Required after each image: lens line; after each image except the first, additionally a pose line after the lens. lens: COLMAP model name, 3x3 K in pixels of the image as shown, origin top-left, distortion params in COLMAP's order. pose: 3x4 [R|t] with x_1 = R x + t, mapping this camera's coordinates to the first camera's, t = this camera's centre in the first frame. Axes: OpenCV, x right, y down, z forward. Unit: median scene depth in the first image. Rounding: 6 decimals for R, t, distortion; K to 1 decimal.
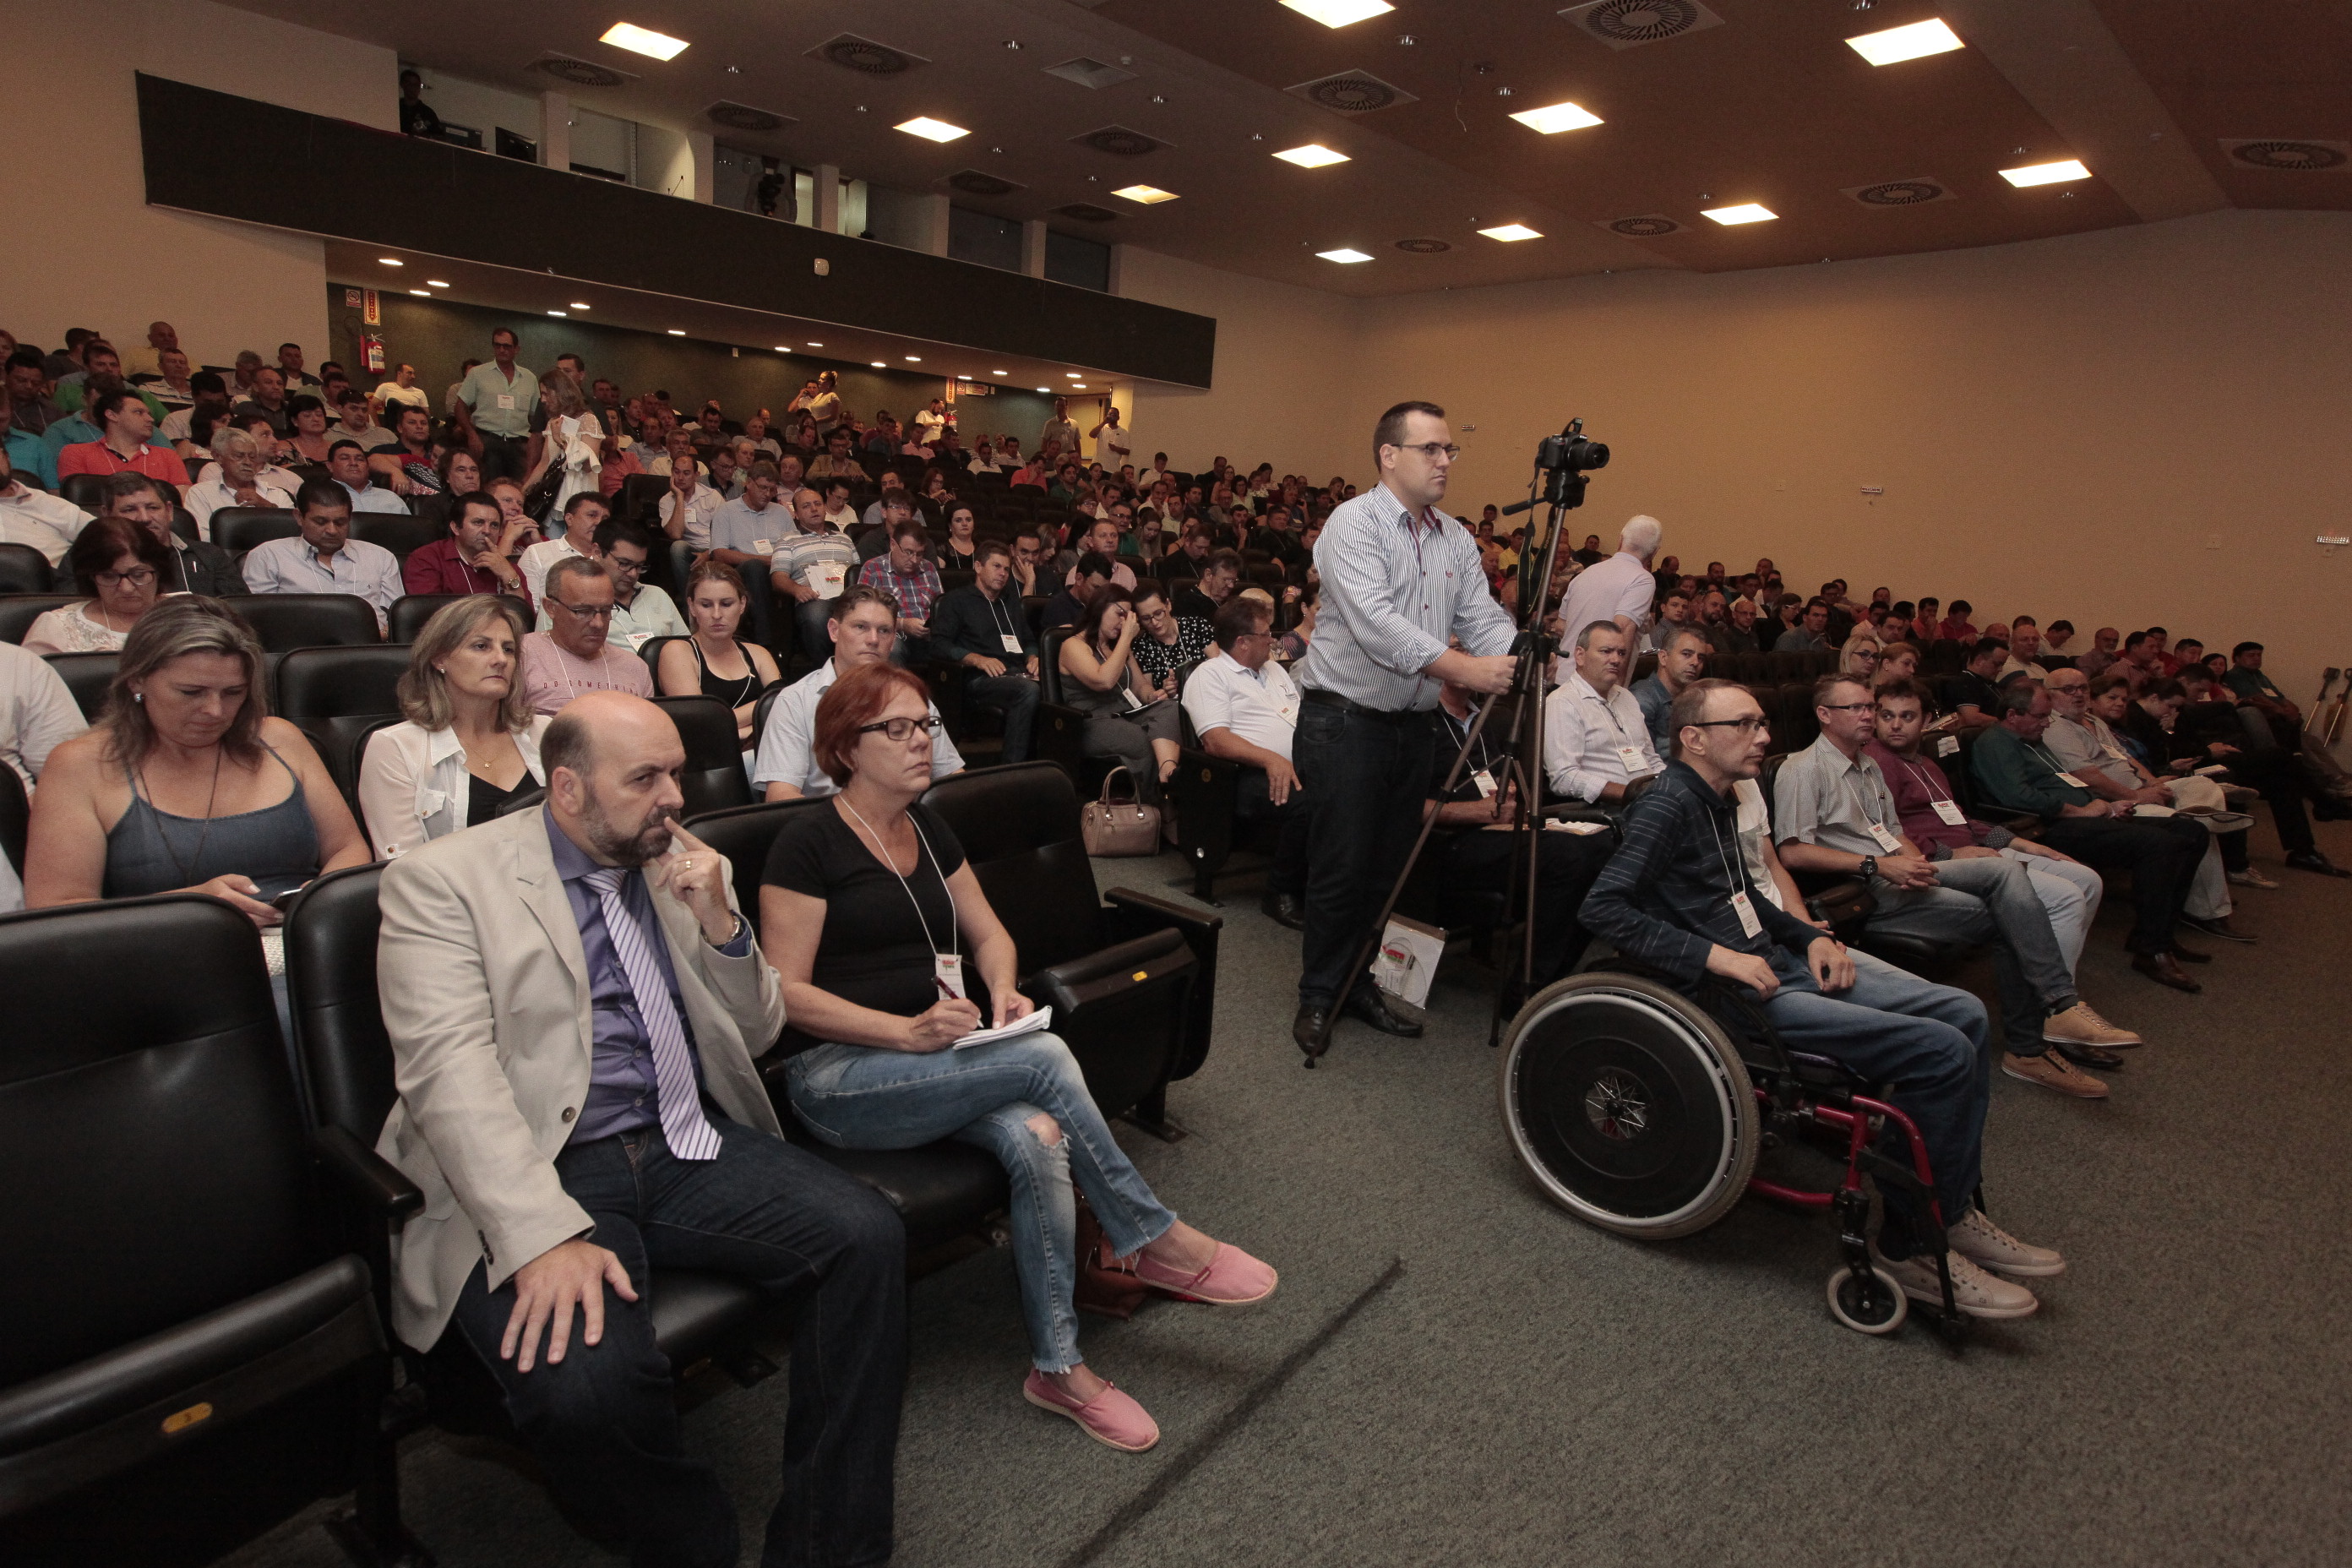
lens RADIAL K [[1232.8, 0, 1176.0], [0, 1232.8, 784.0], [0, 0, 1]] dist [0.001354, 0.000229]
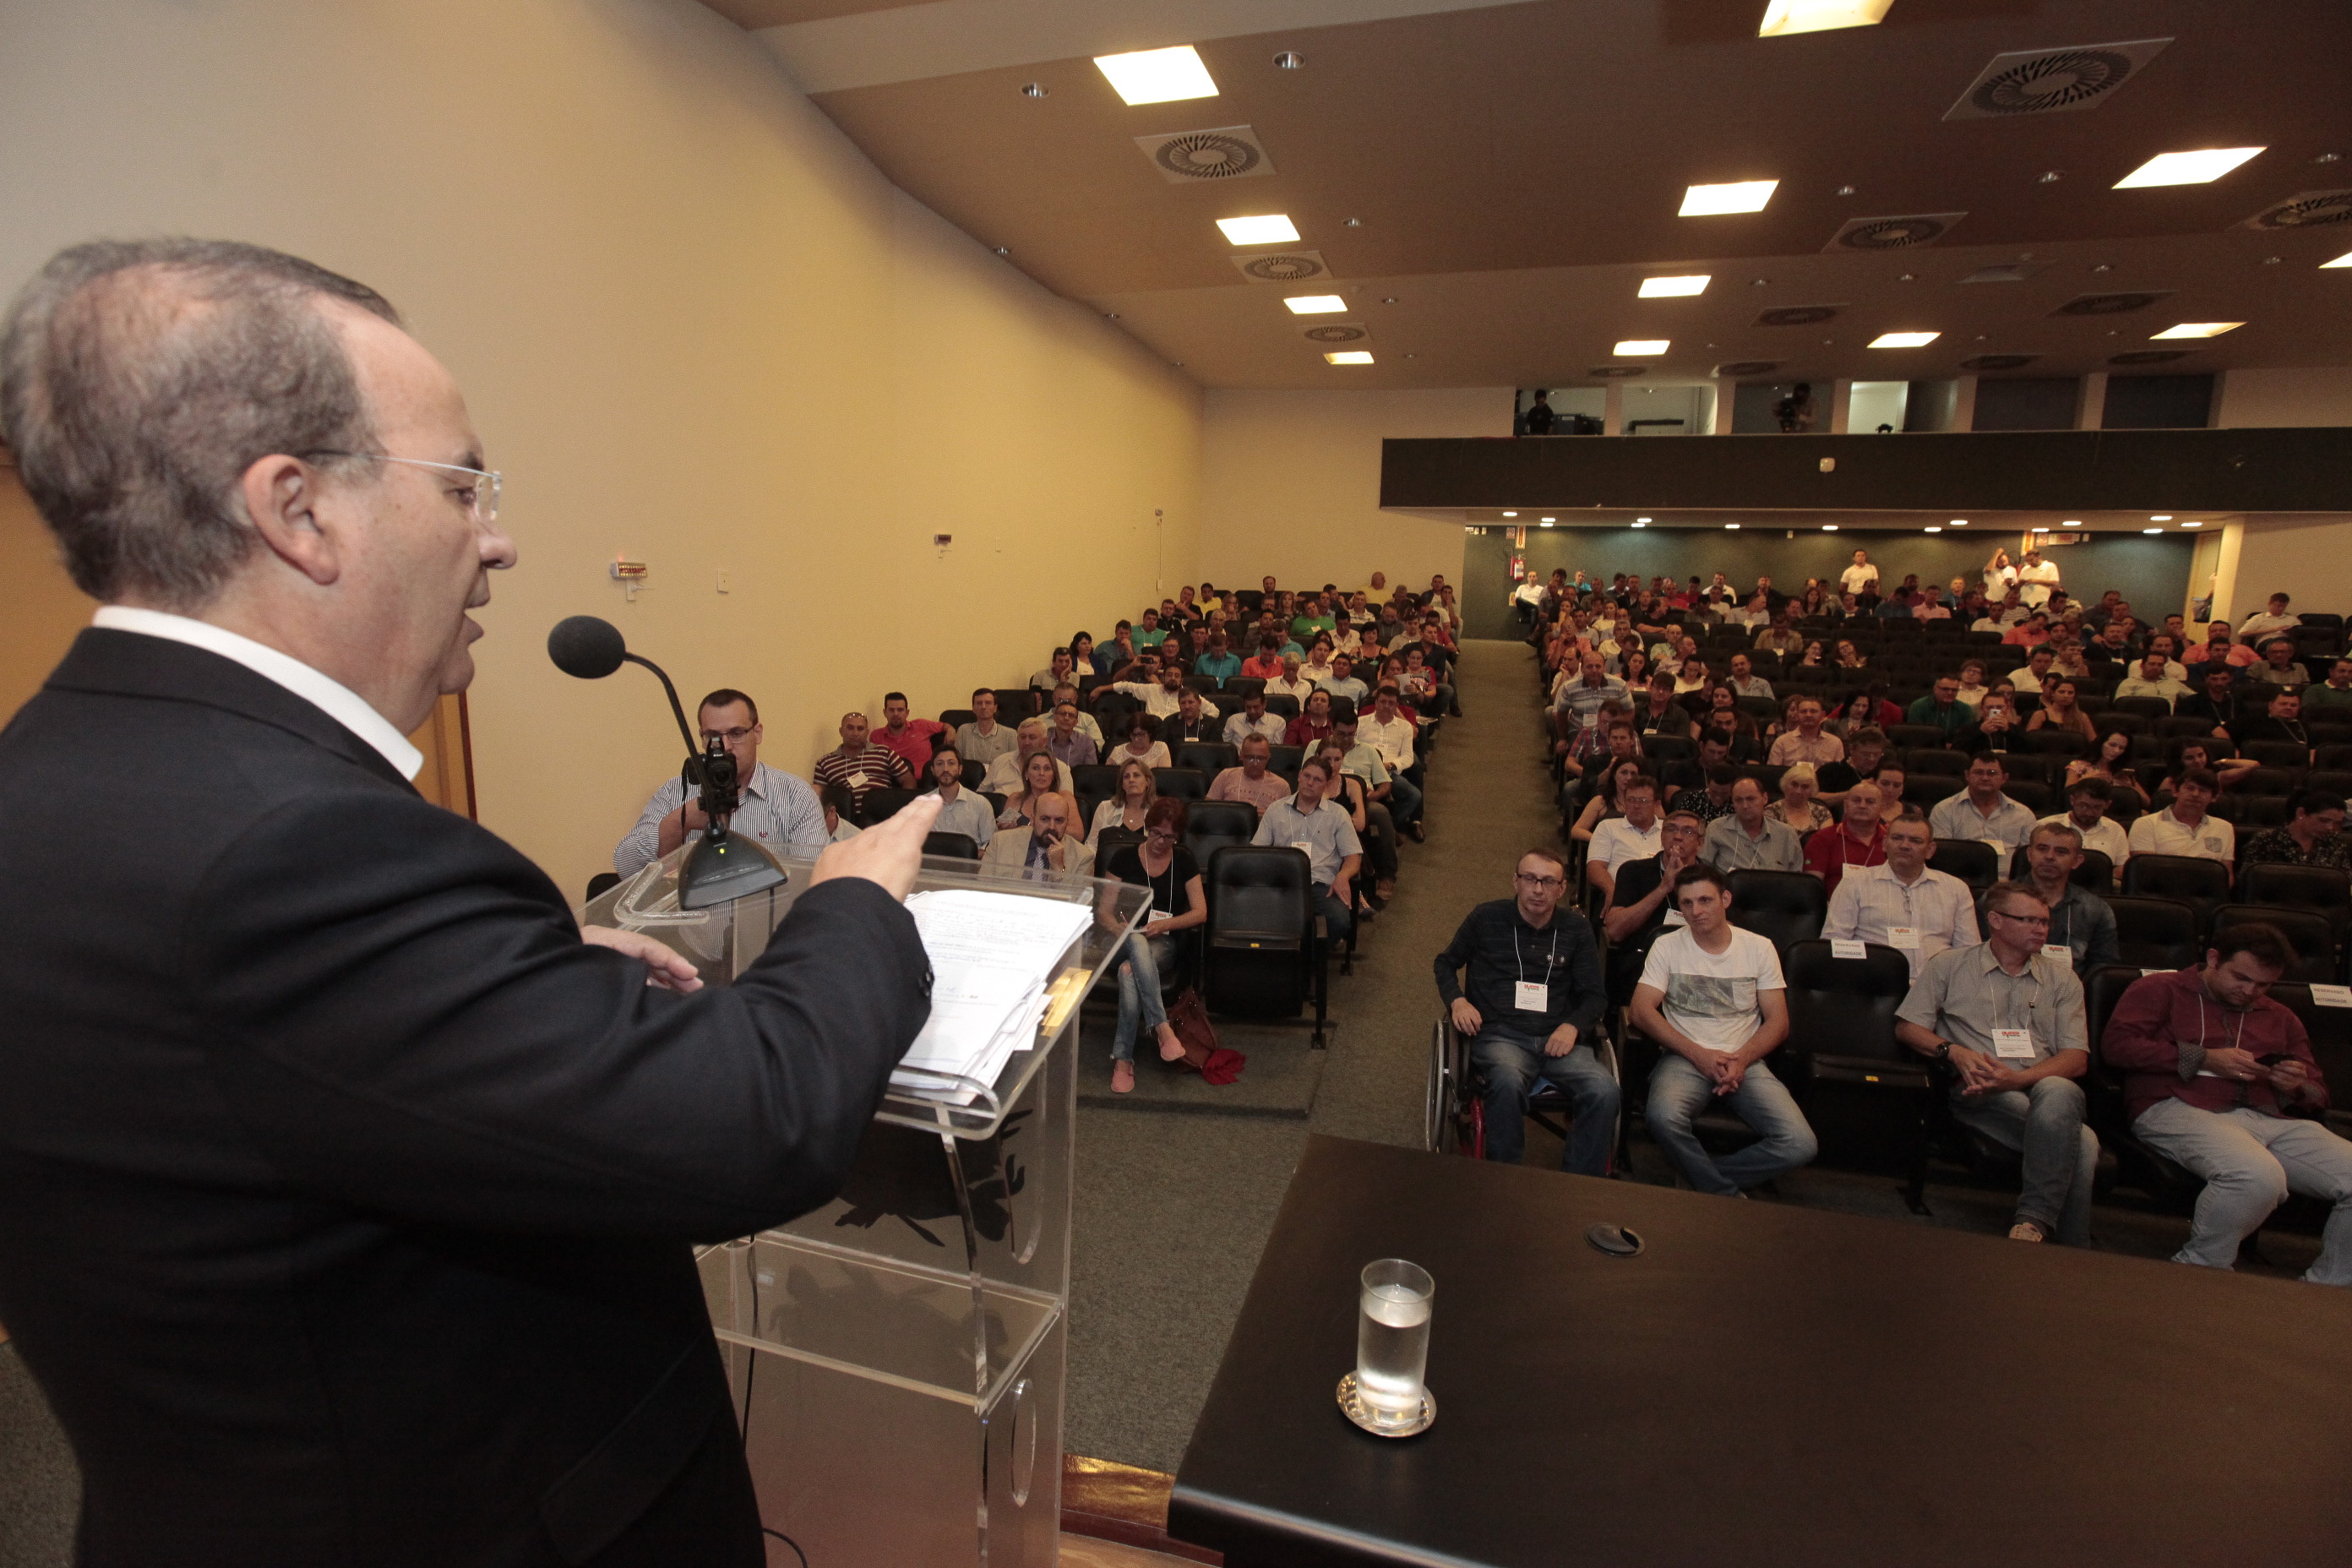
lens RADIAL K [[1069.9, 0, 1176.0], [0, 1069.9, 784.0], [0, 0, 1]] dist [-0.000962, 0.000120]
pose [[0.539799, 0.085494, -0.837441, 0.274720], [-0.159586, 0.987182, -0.002085, -0.017596], [0.826528, 0.134769, 0.546524, -0.033181]]
